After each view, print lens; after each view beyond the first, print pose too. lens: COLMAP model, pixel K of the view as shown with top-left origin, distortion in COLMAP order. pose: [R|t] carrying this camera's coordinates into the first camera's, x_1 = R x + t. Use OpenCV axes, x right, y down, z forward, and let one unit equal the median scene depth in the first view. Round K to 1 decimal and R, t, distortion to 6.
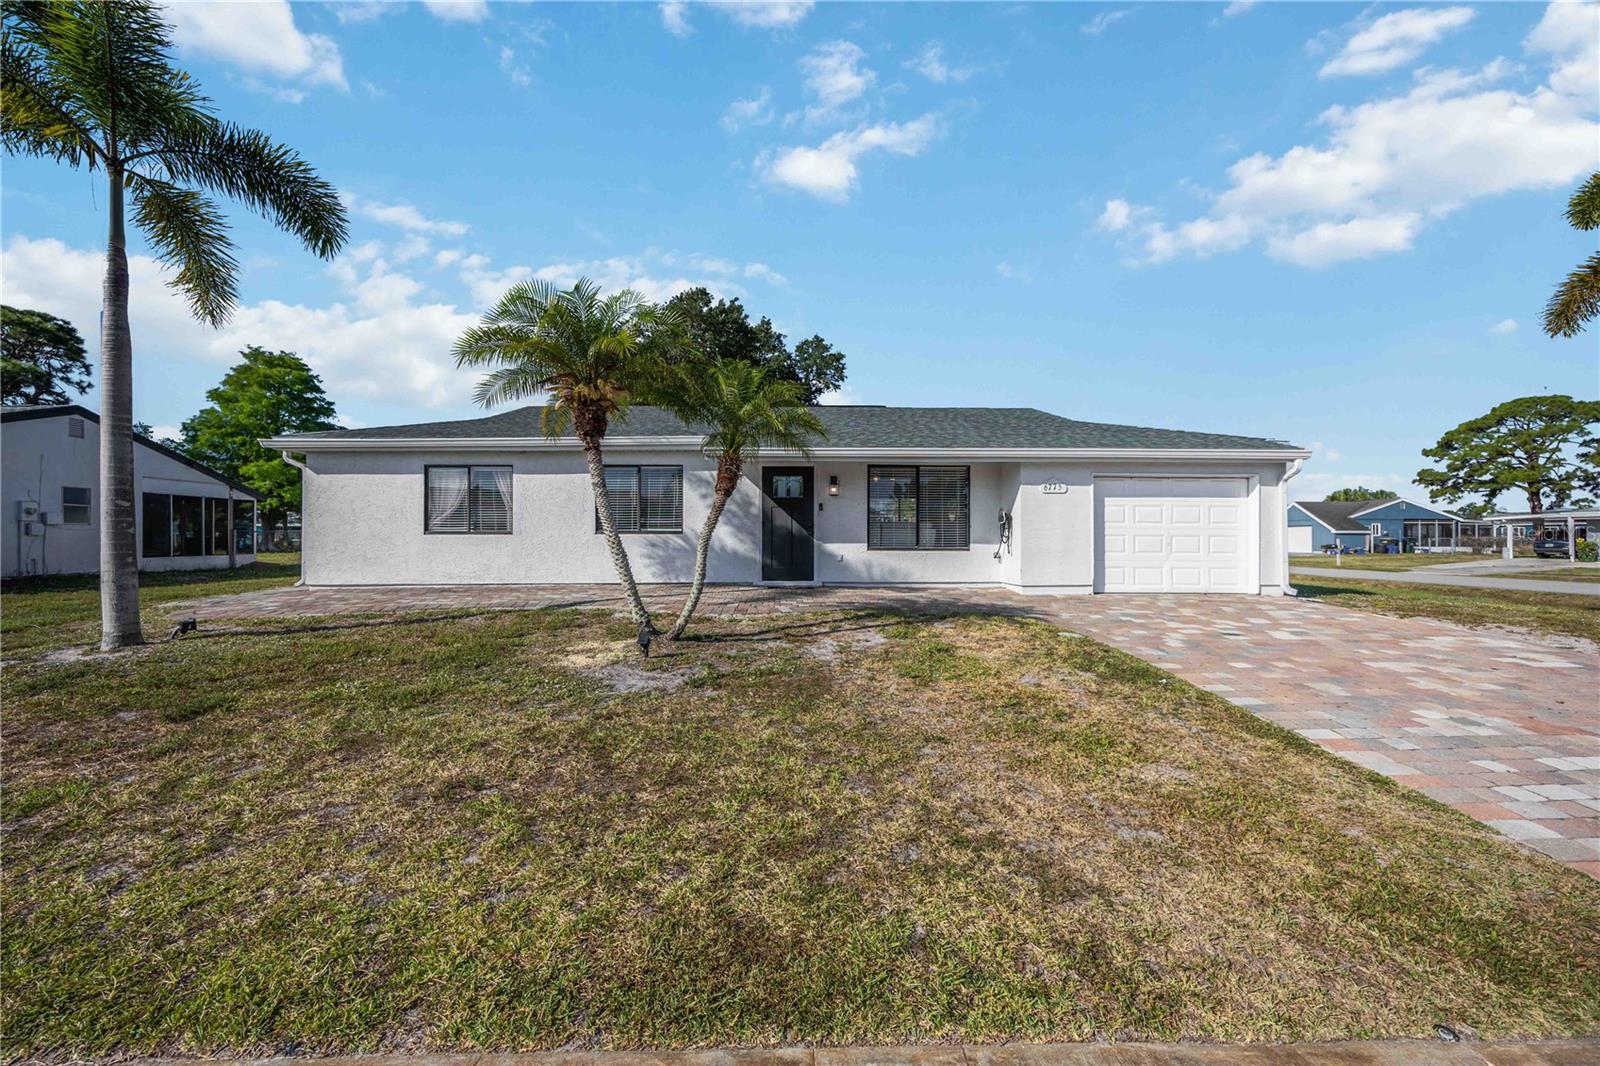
lens RADIAL K [[619.9, 0, 796.6], [0, 619.9, 543.7], [0, 0, 1]] dist [-0.005482, -0.000179]
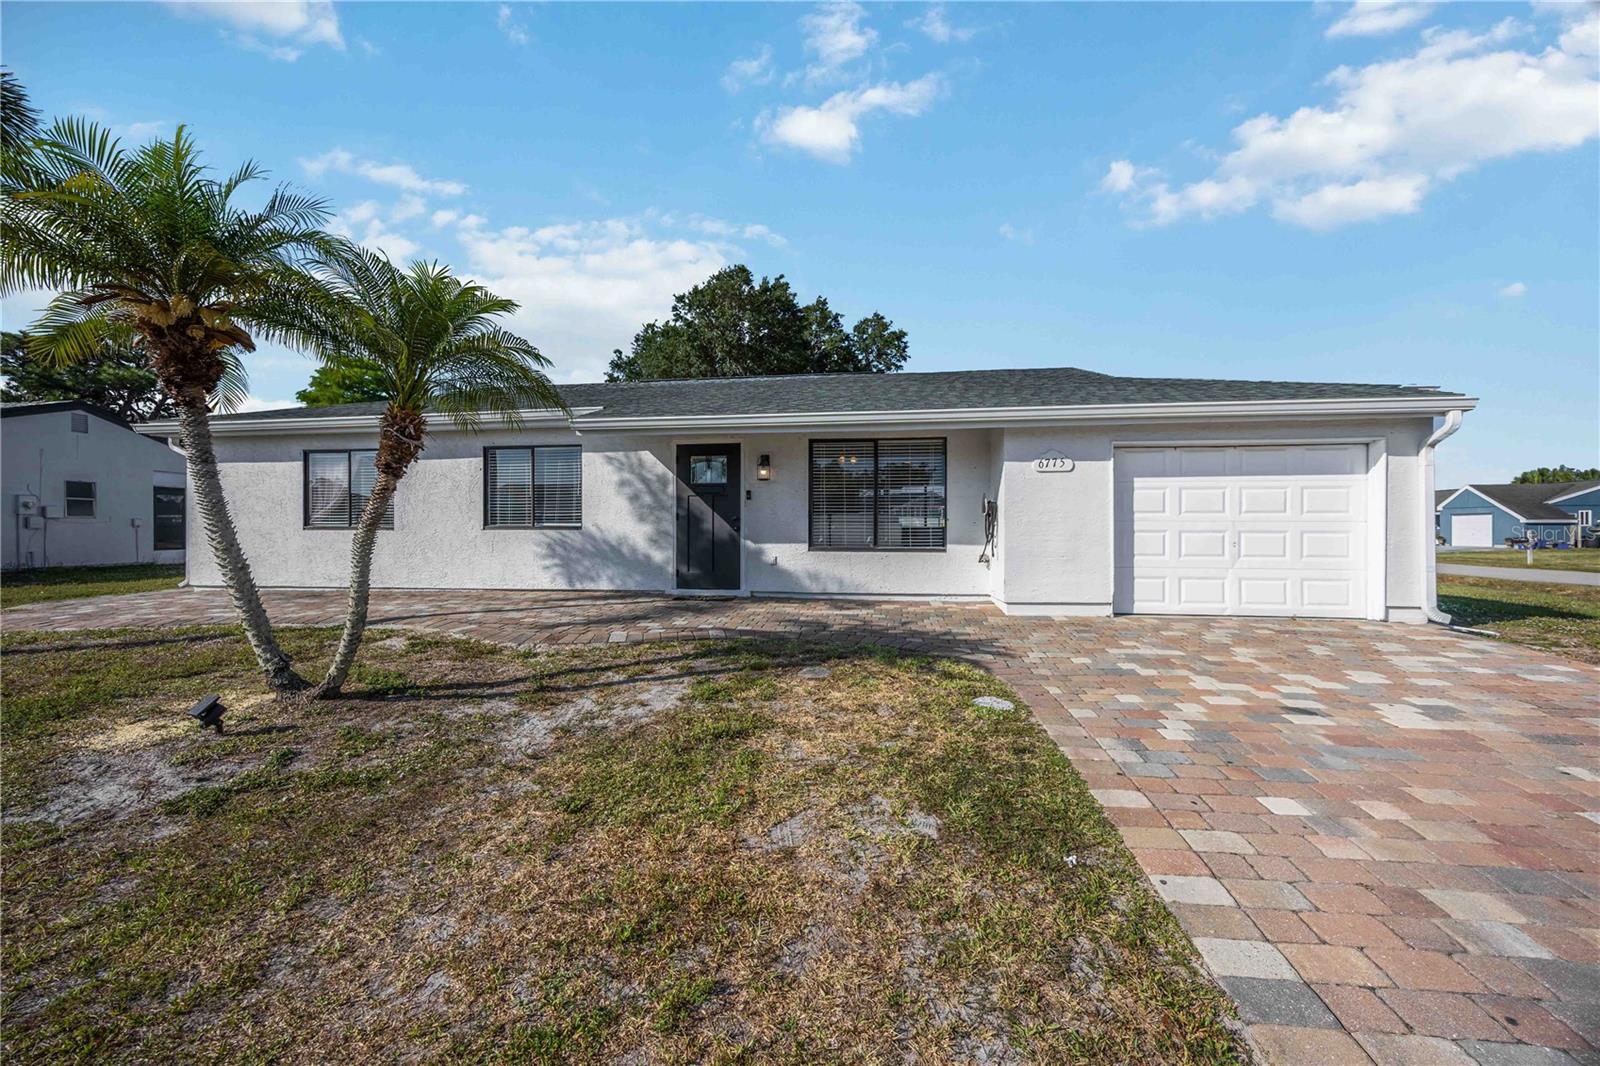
lens RADIAL K [[614.1, 0, 798.3], [0, 614.1, 535.6], [0, 0, 1]] dist [-0.001644, -0.000222]
pose [[0.988187, 0.001969, -0.153240, 0.216811], [-0.001582, 0.999995, 0.002645, -0.009840], [0.153244, -0.002371, 0.988185, 0.242713]]
